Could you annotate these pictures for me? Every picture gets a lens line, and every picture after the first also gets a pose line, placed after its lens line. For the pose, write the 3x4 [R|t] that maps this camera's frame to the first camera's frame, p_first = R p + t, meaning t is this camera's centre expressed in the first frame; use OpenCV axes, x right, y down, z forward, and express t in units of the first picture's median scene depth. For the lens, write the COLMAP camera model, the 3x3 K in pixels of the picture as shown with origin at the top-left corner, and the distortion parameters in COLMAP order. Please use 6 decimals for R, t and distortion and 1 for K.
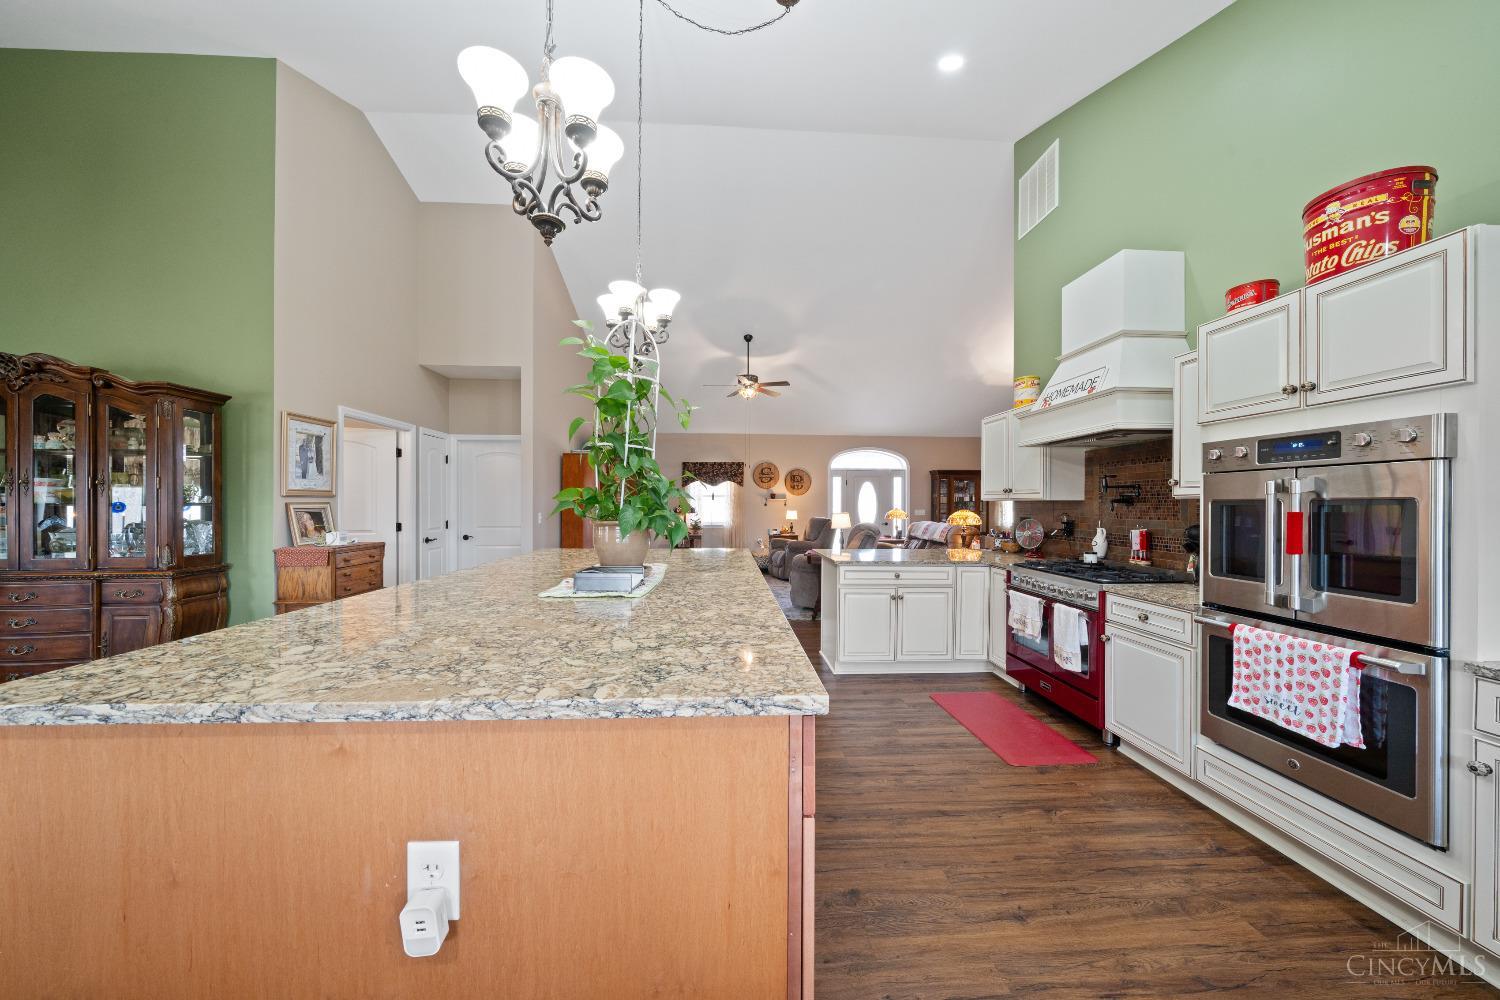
lens RADIAL K [[506.3, 0, 745.6], [0, 506.3, 504.7], [0, 0, 1]] dist [-0.001023, -0.000038]
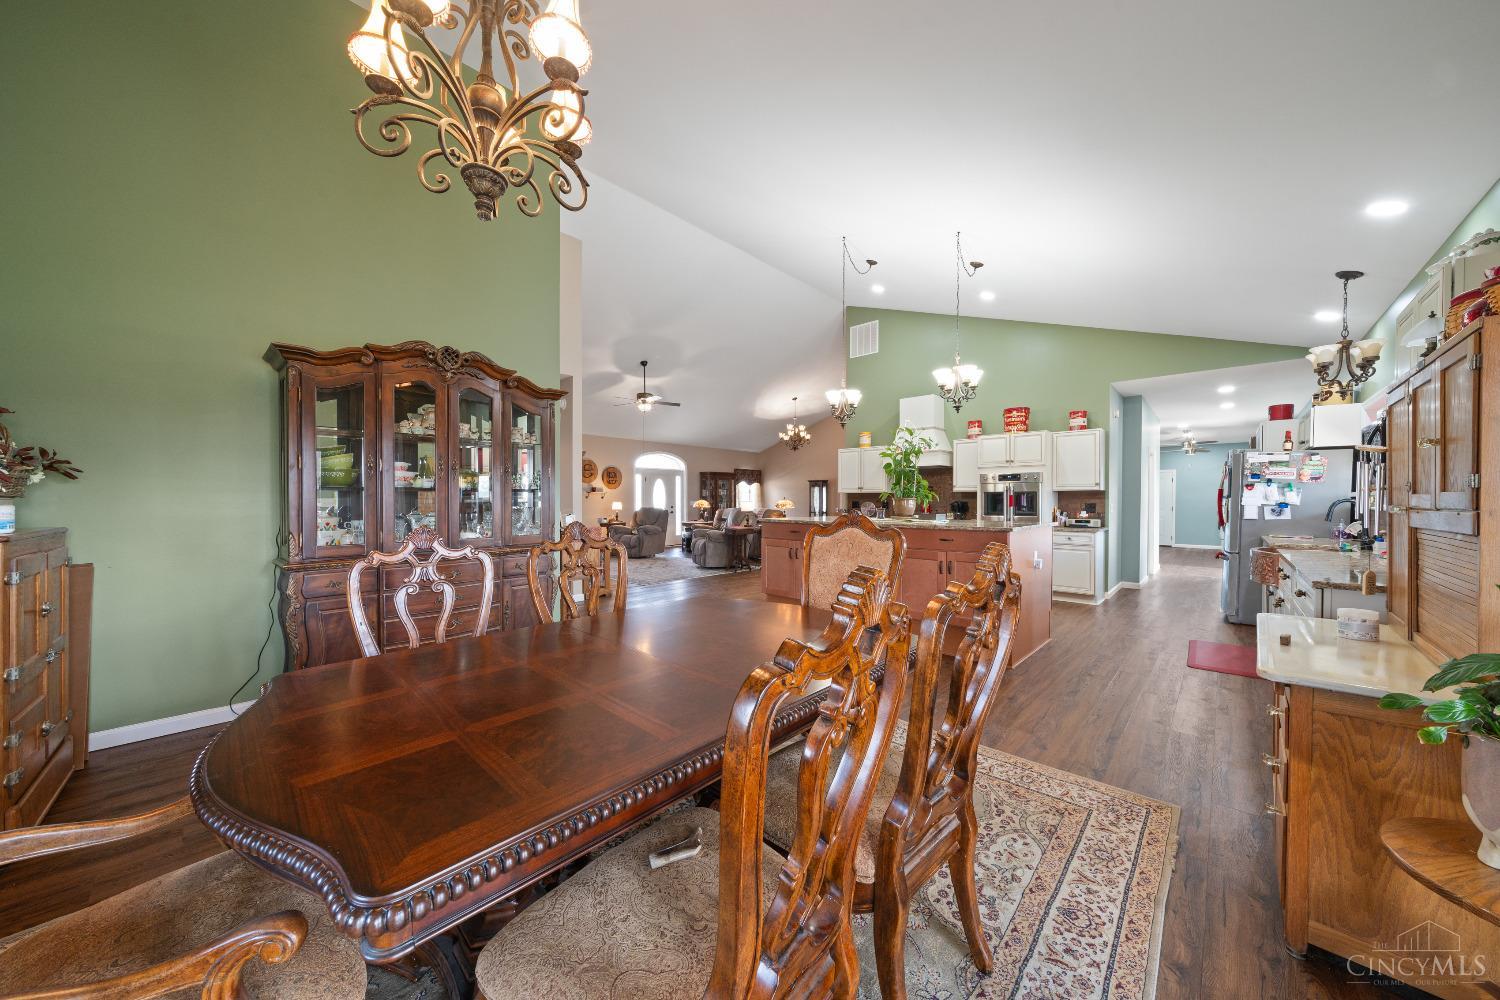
lens RADIAL K [[506.3, 0, 745.6], [0, 506.3, 504.7], [0, 0, 1]] dist [-0.001023, -0.000038]
pose [[0.723817, -0.007770, 0.689948, -0.719551], [0.002810, 0.999961, 0.008313, 0.012252], [-0.689986, -0.004078, 0.723811, -0.082165]]
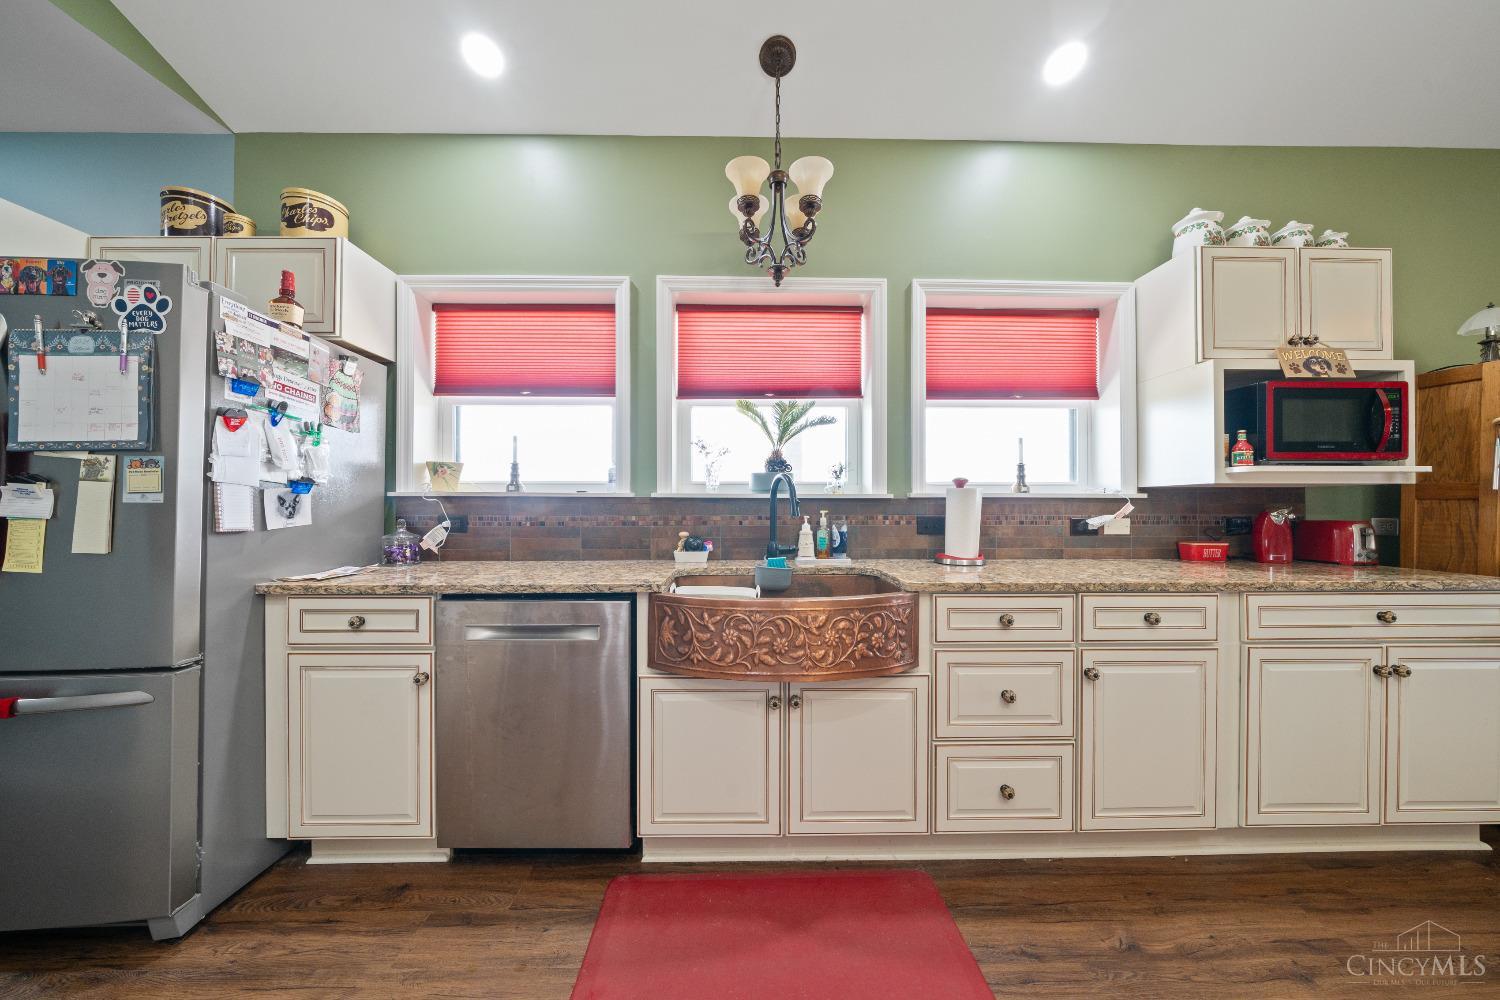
lens RADIAL K [[506.3, 0, 745.6], [0, 506.3, 504.7], [0, 0, 1]] dist [-0.001023, -0.000038]
pose [[-0.999411, -0.008940, 0.033117, 0.064570], [-0.009083, 0.999950, -0.004159, 0.028640], [-0.033078, -0.004457, -0.999443, 0.139299]]
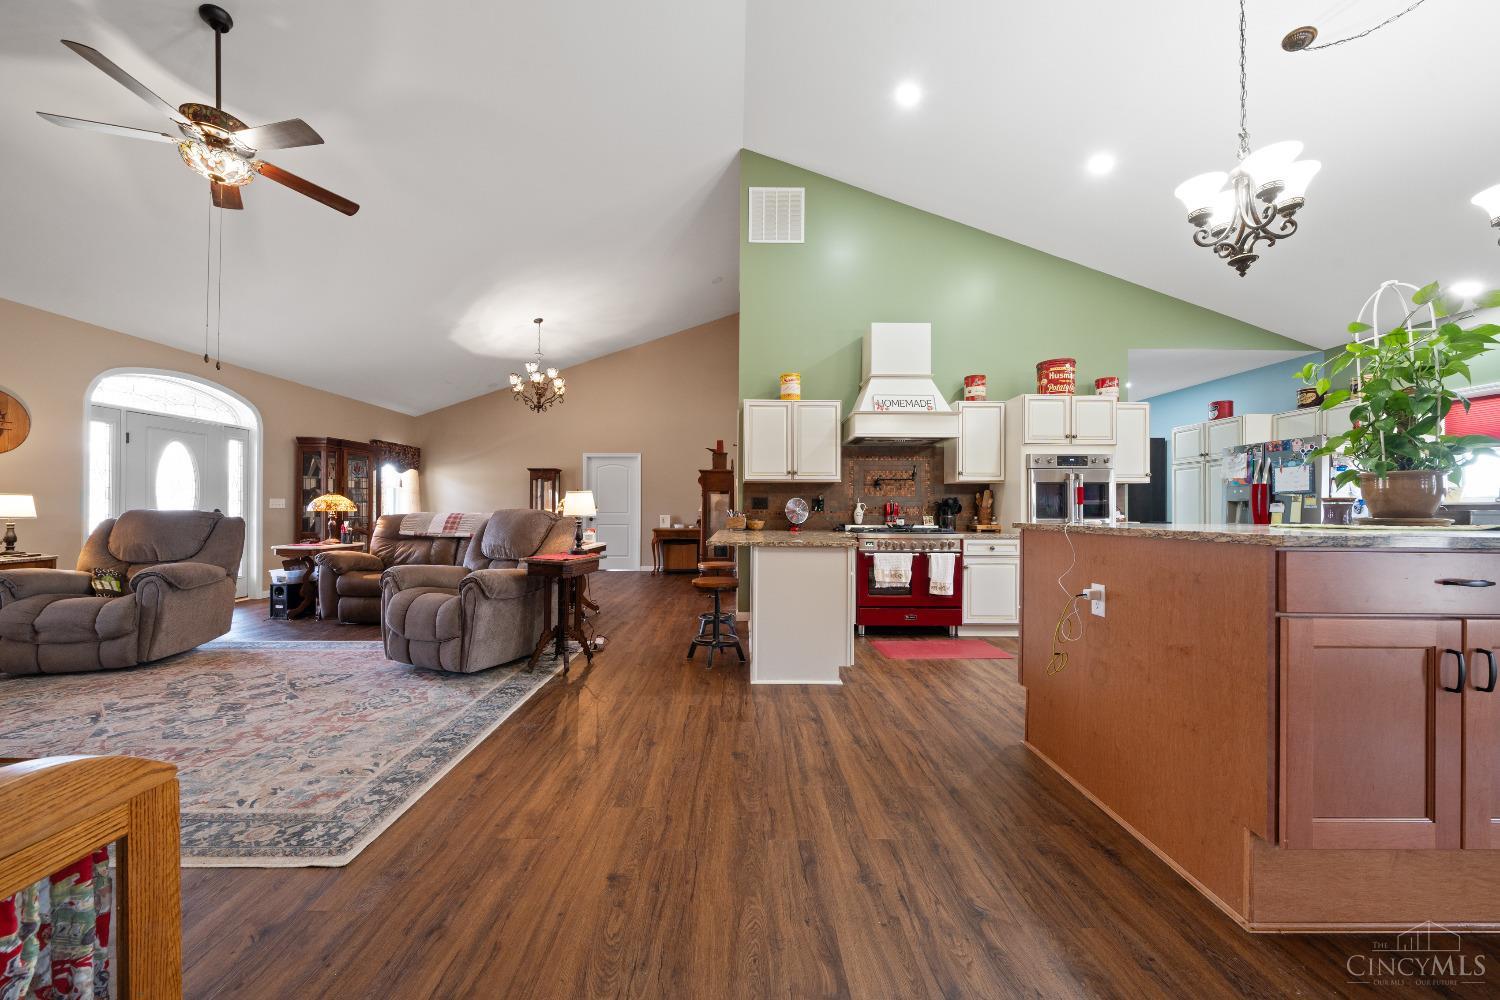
lens RADIAL K [[513.9, 0, 748.0], [0, 513.9, 508.1], [0, 0, 1]] dist [-0.009268, -0.000042]
pose [[0.038679, 0.001083, 0.999251, -0.367400], [-0.001360, 0.999999, -0.001031, 0.031018], [-0.999251, -0.001319, 0.038680, 0.636228]]
